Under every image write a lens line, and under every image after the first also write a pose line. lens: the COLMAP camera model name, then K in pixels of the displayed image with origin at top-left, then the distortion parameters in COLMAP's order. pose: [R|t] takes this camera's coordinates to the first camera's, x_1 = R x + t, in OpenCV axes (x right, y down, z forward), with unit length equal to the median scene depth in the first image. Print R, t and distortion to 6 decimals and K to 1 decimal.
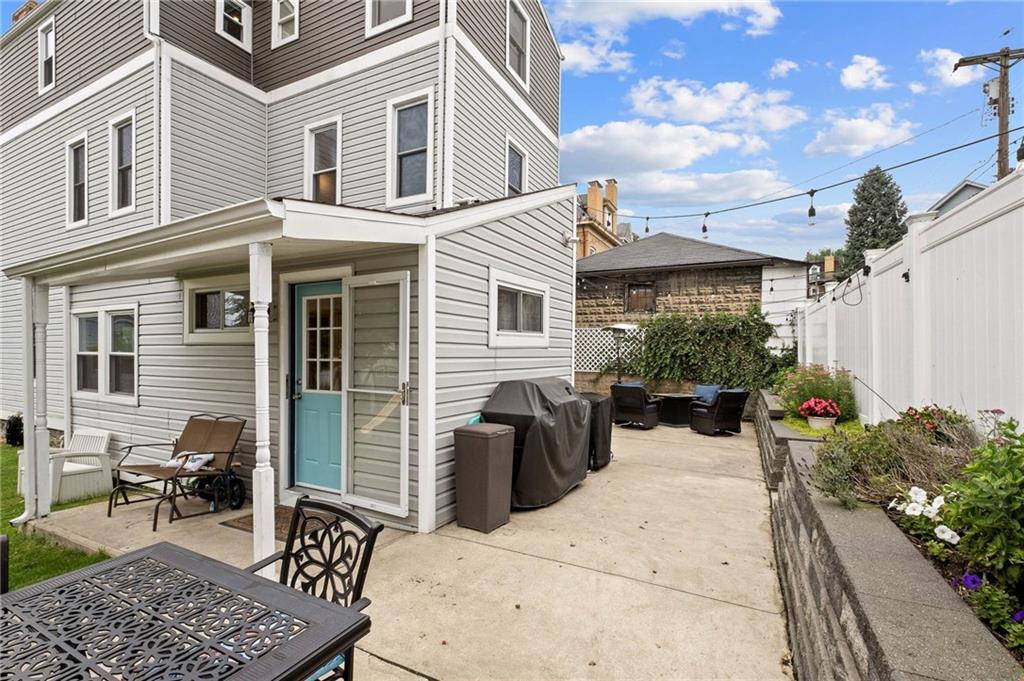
lens RADIAL K [[443.7, 0, 515.3], [0, 443.7, 348.4], [0, 0, 1]] dist [-0.011870, -0.000023]
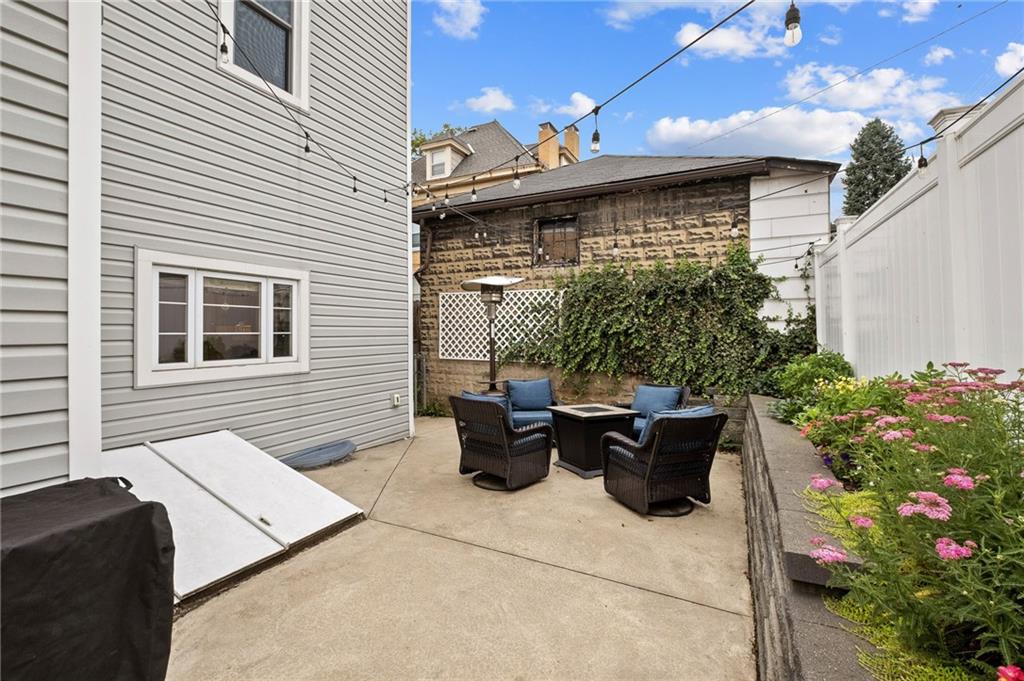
lens RADIAL K [[443.7, 0, 510.5], [0, 443.7, 319.0], [0, 0, 1]] dist [-0.011870, -0.000023]
pose [[0.999915, -0.009105, 0.009365, 0.233238], [0.009281, 0.999776, -0.019018, 0.006728], [-0.009189, 0.019104, 0.999775, 0.419628]]
